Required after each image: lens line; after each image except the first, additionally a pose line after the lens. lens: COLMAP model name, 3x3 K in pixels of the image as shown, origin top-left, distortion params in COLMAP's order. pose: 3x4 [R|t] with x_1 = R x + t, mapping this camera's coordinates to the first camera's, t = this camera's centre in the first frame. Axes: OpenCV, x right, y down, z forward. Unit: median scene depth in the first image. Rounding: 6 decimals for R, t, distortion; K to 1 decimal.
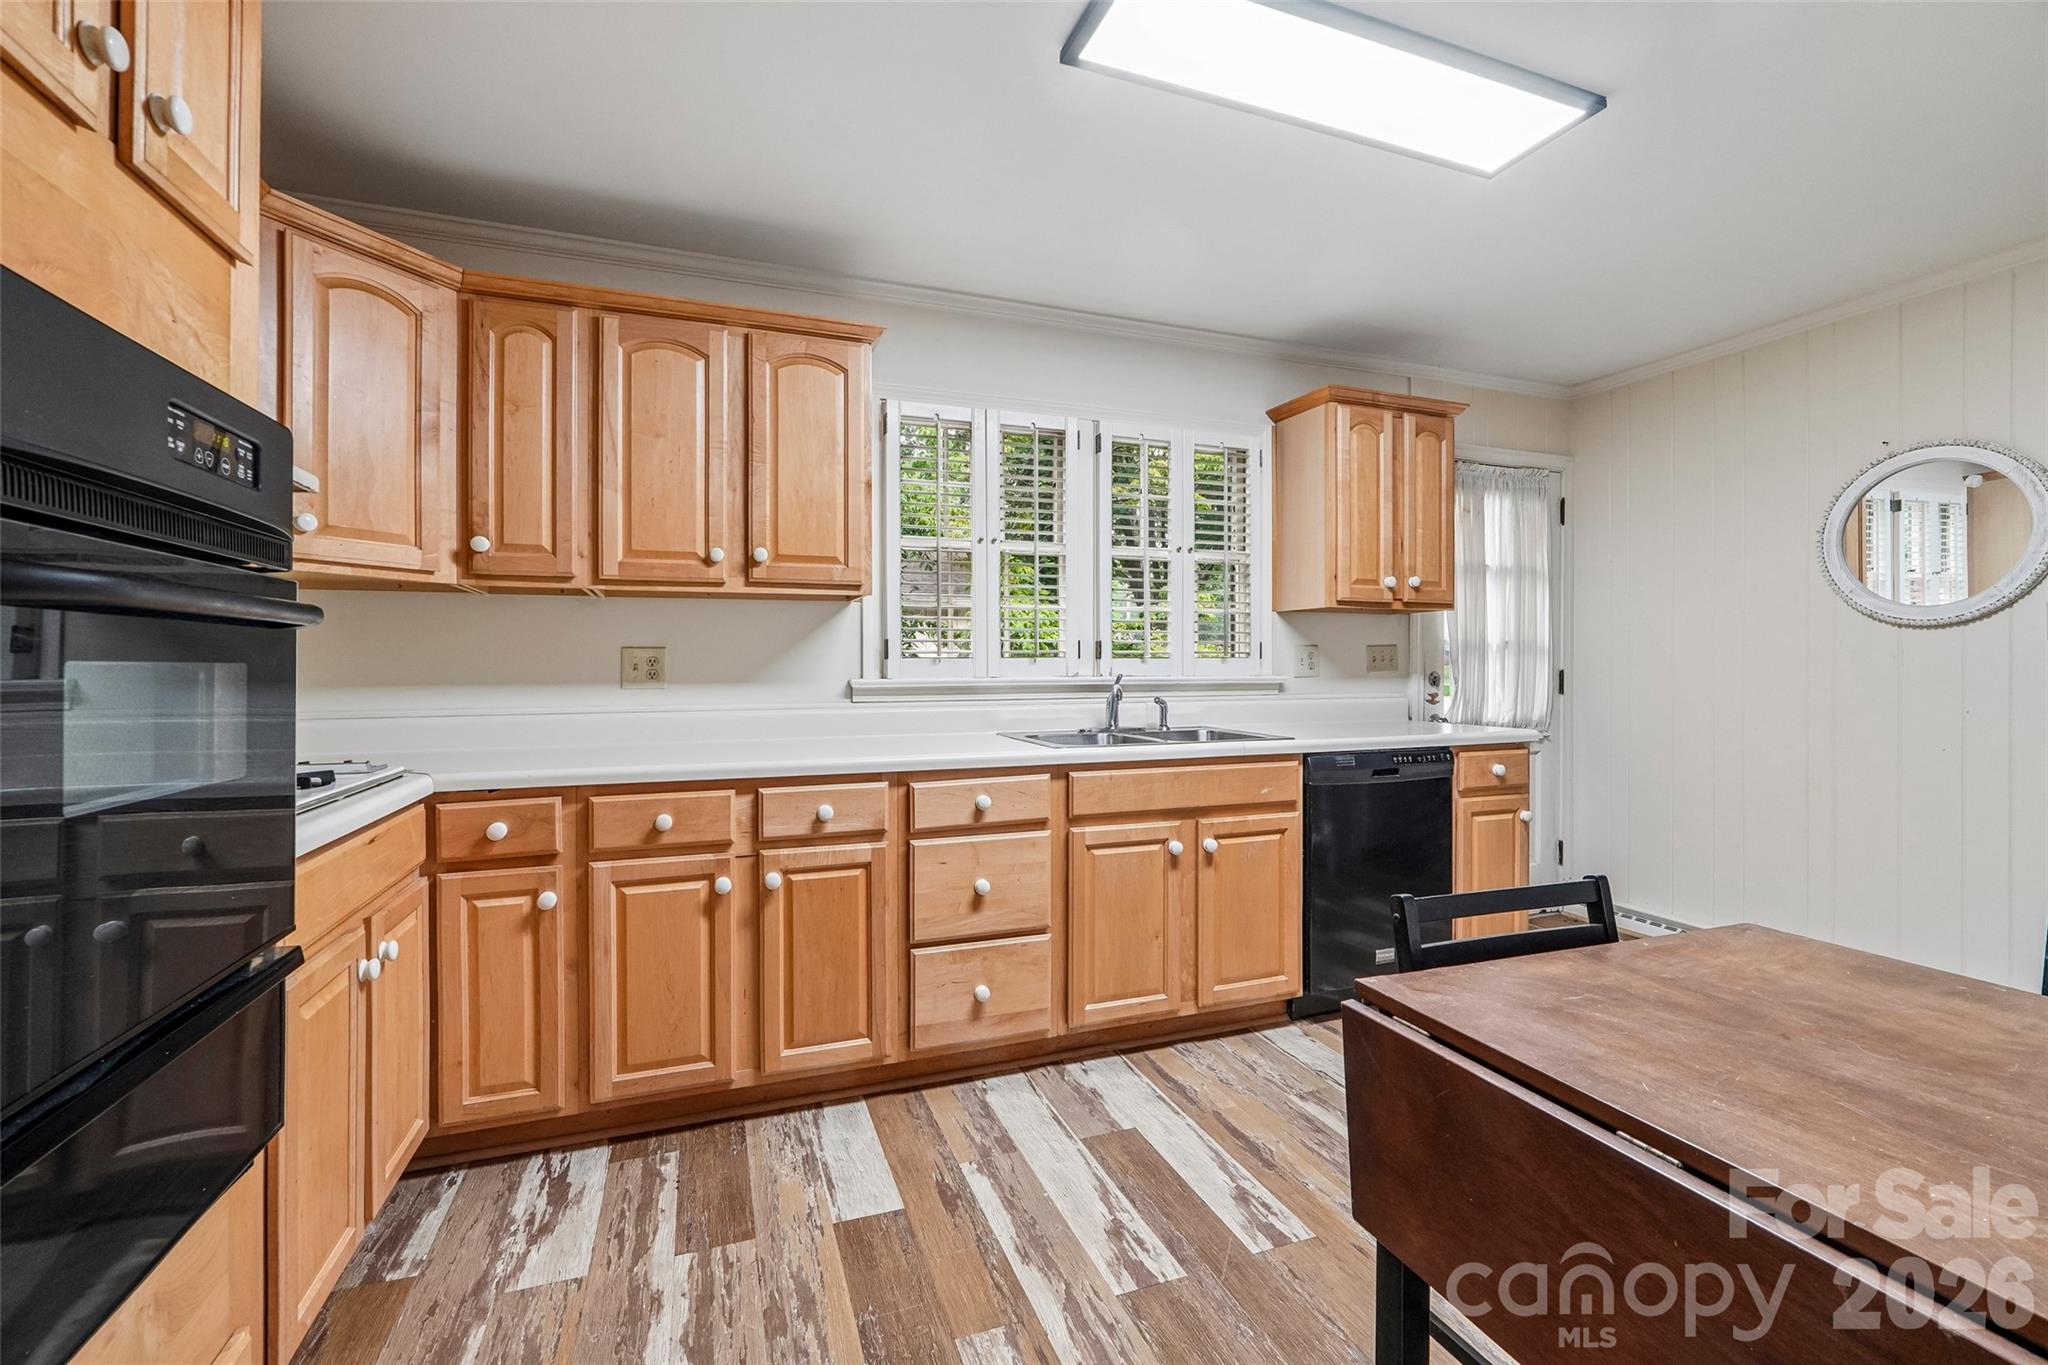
lens RADIAL K [[872.4, 0, 1024.8], [0, 872.4, 670.2], [0, 0, 1]] dist [-0.010625, 0.000027]
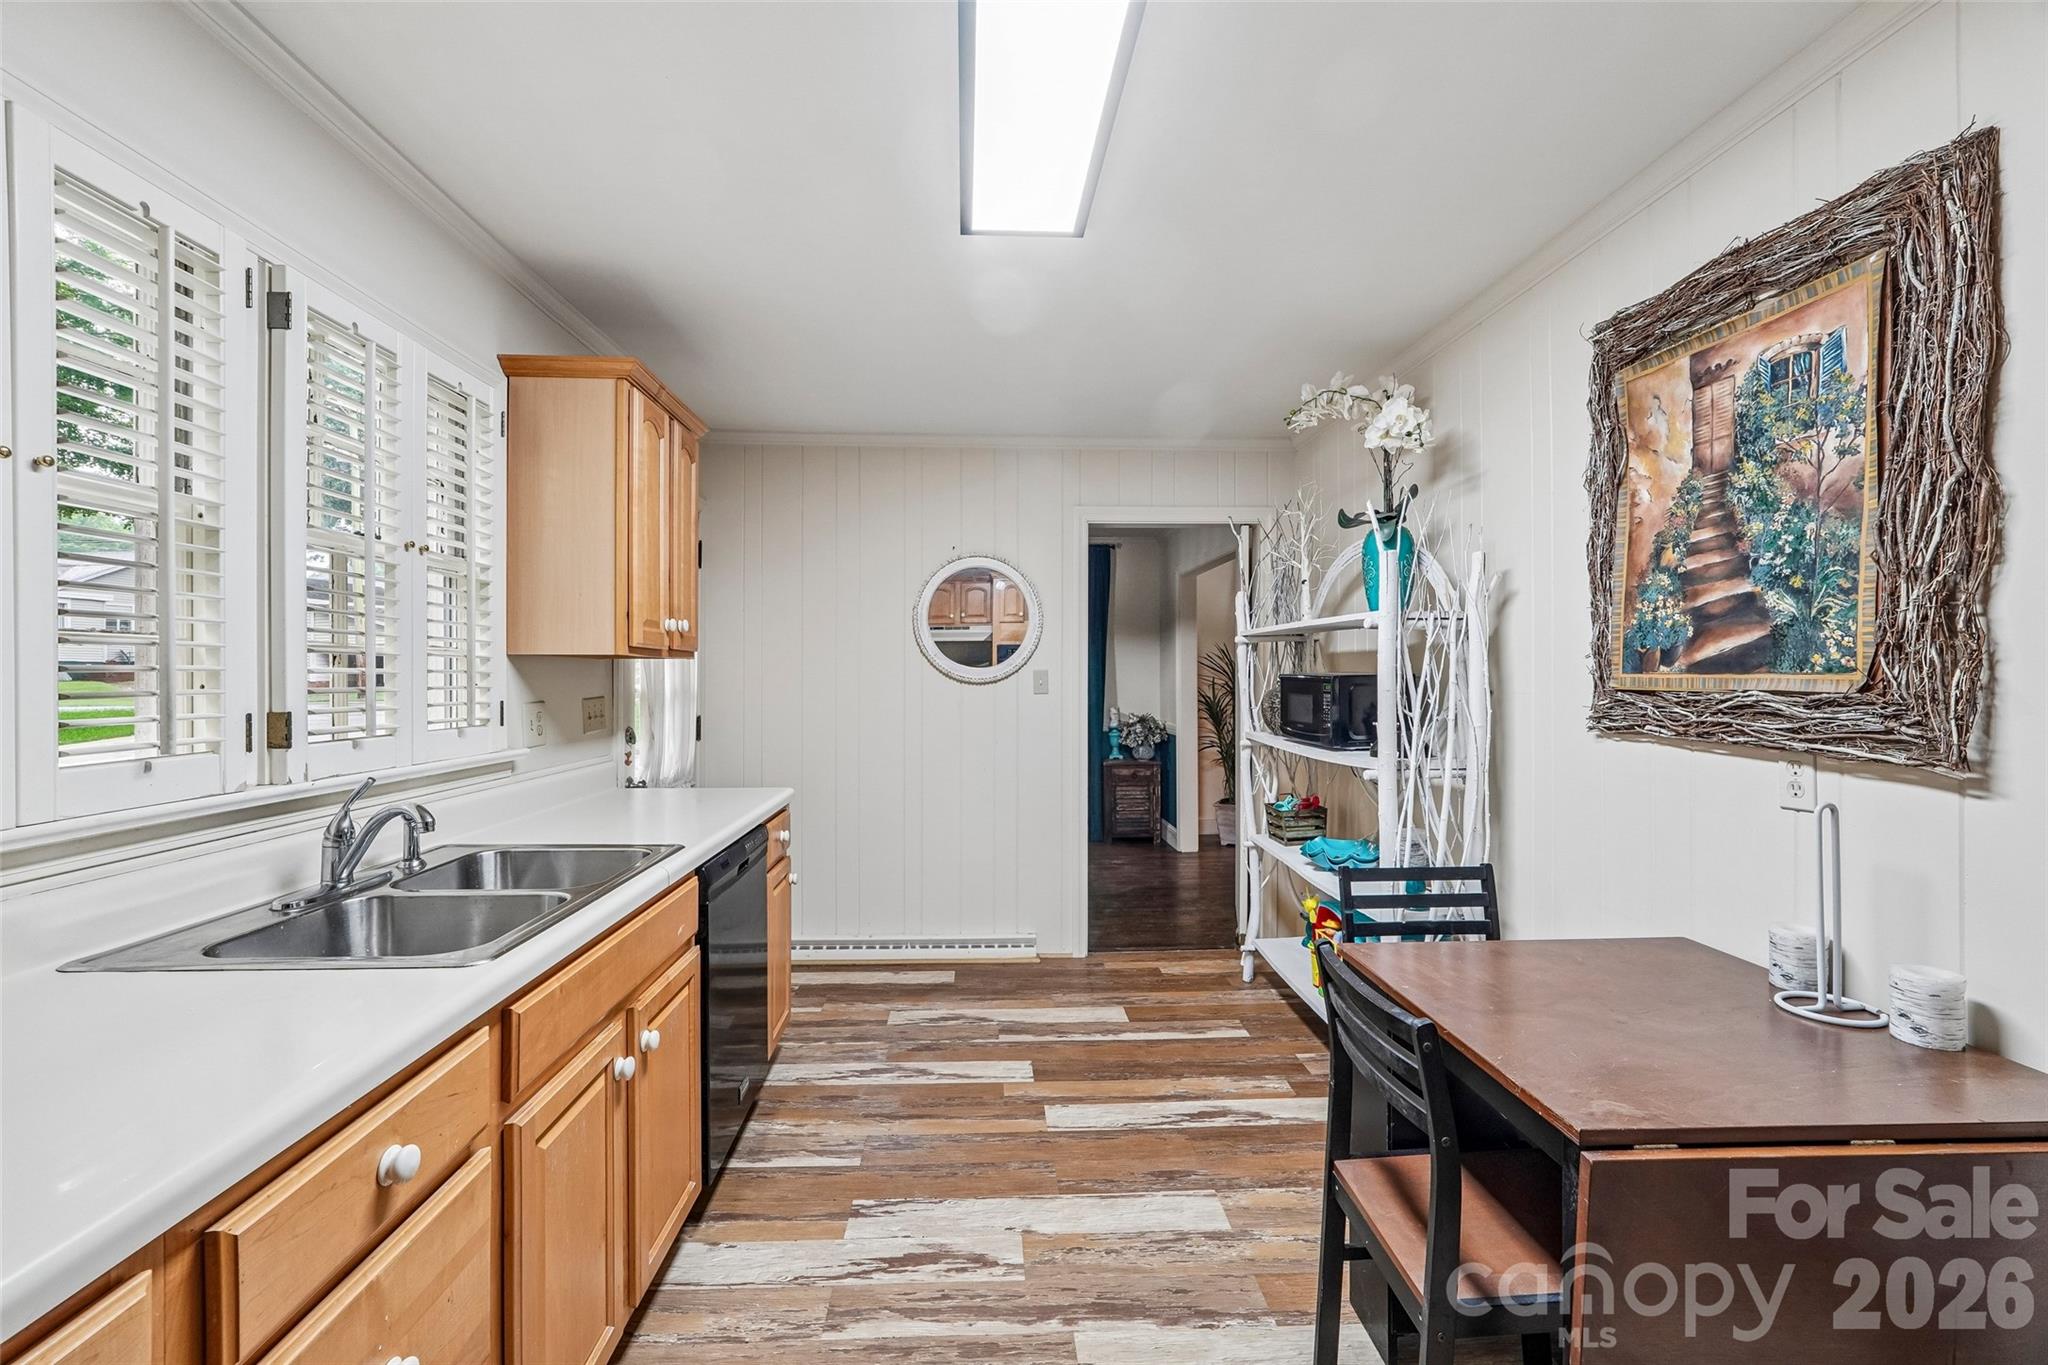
lens RADIAL K [[859.7, 0, 1022.6], [0, 859.7, 676.5], [0, 0, 1]] dist [-0.017362, 0.007976]
pose [[0.301831, 0.002478, 0.953358, -0.325772], [0.002802, 0.999990, -0.003486, -0.067085], [-0.953357, 0.003723, 0.301821, 0.597385]]
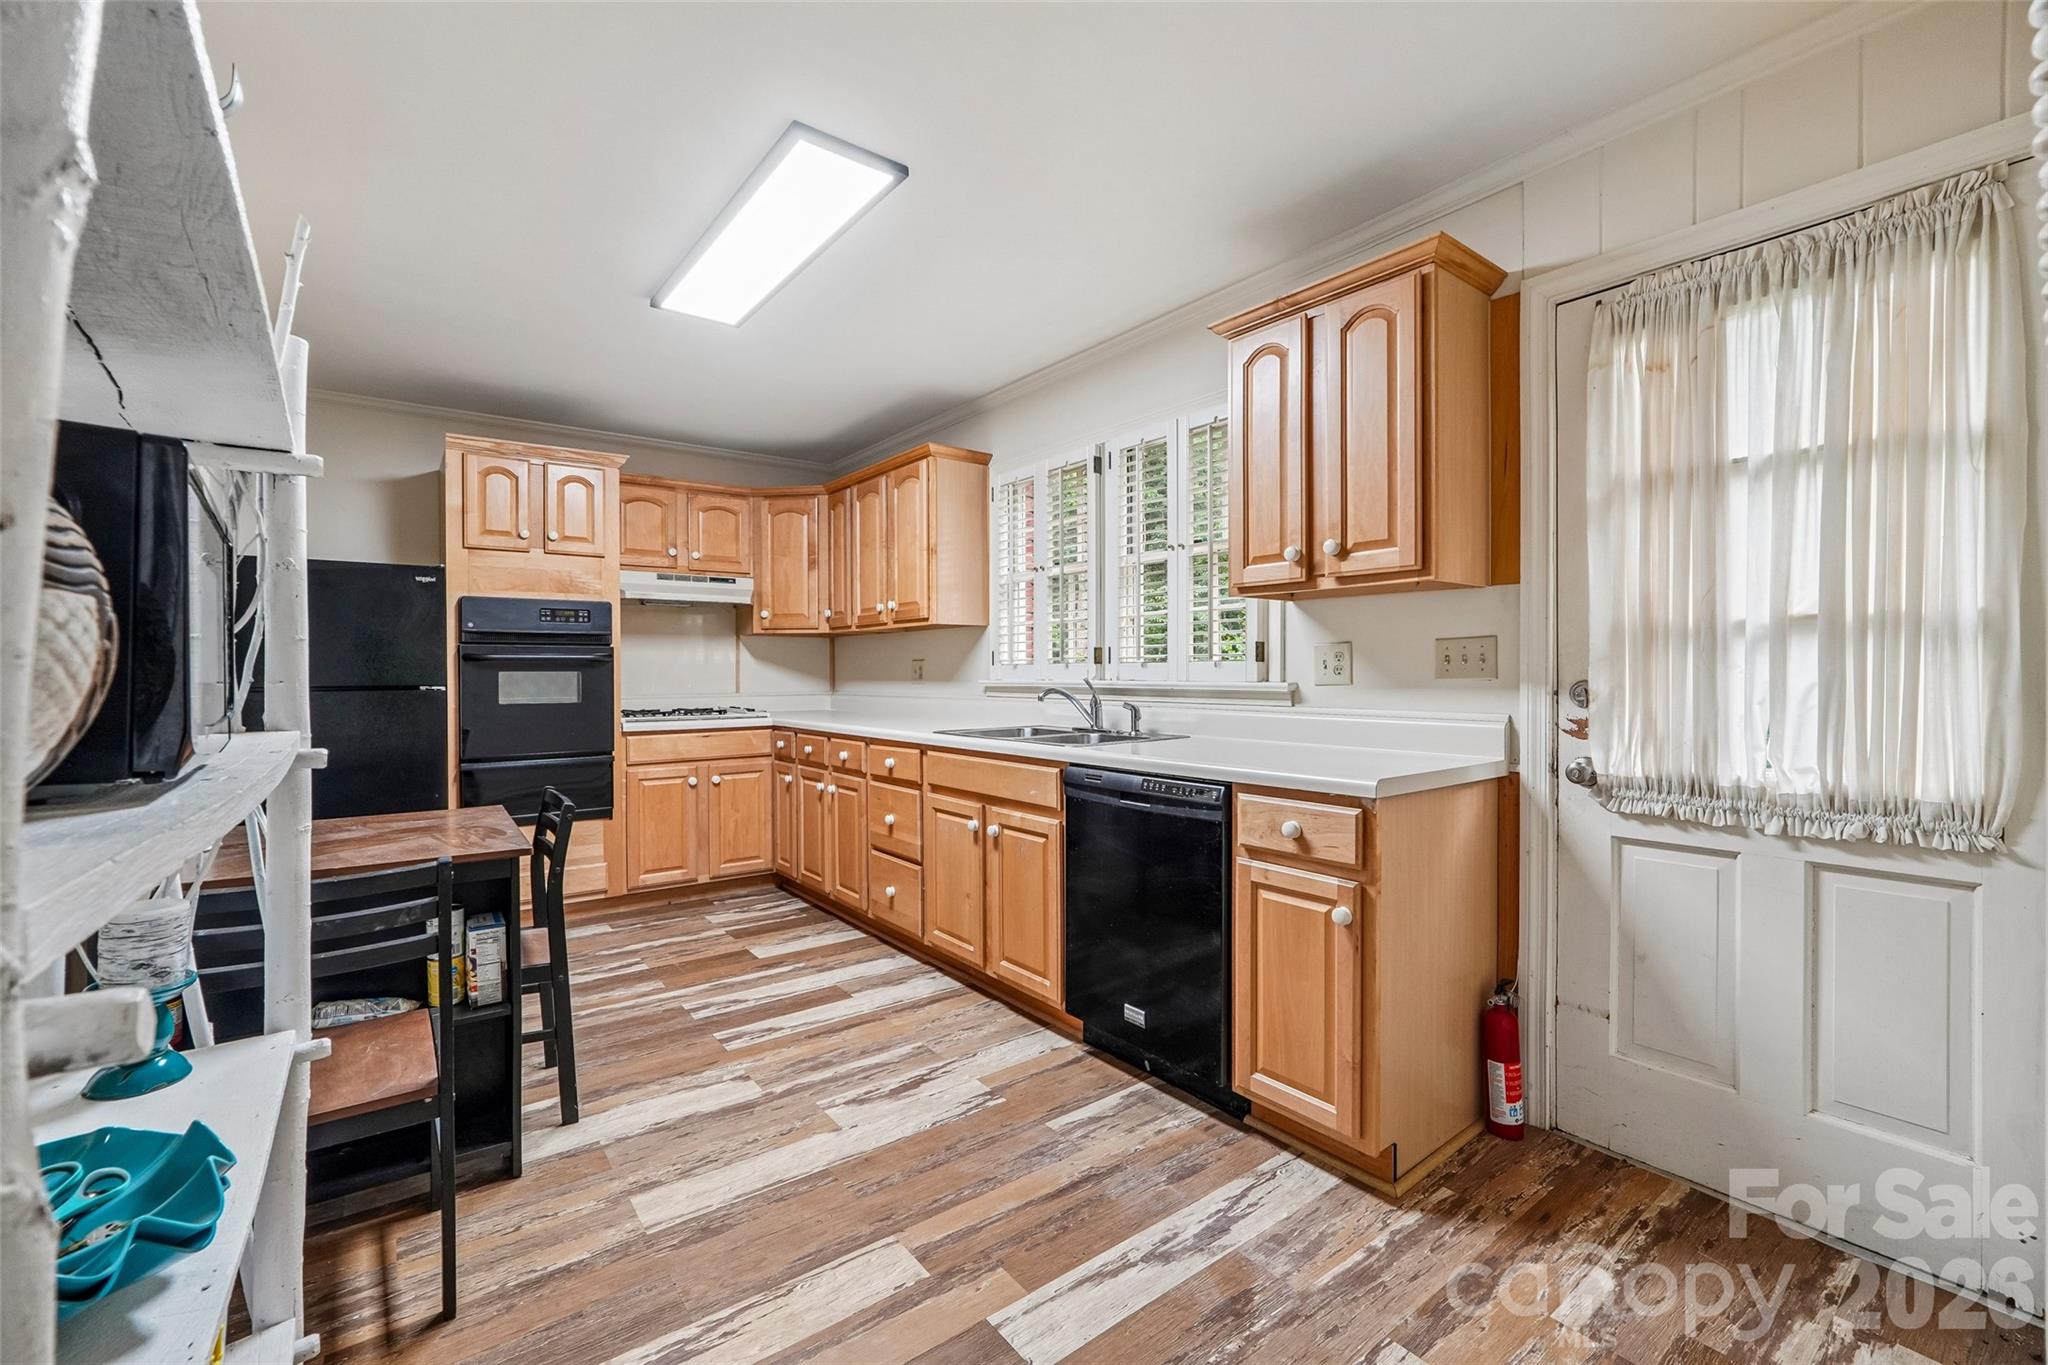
lens RADIAL K [[859.7, 0, 1022.6], [0, 859.7, 676.5], [0, 0, 1]] dist [-0.017362, 0.007976]
pose [[0.286834, 0.006594, -0.957958, 1.391131], [0.000084, 0.999976, 0.006909, -0.006736], [0.957980, -0.002063, 0.286827, 0.778675]]
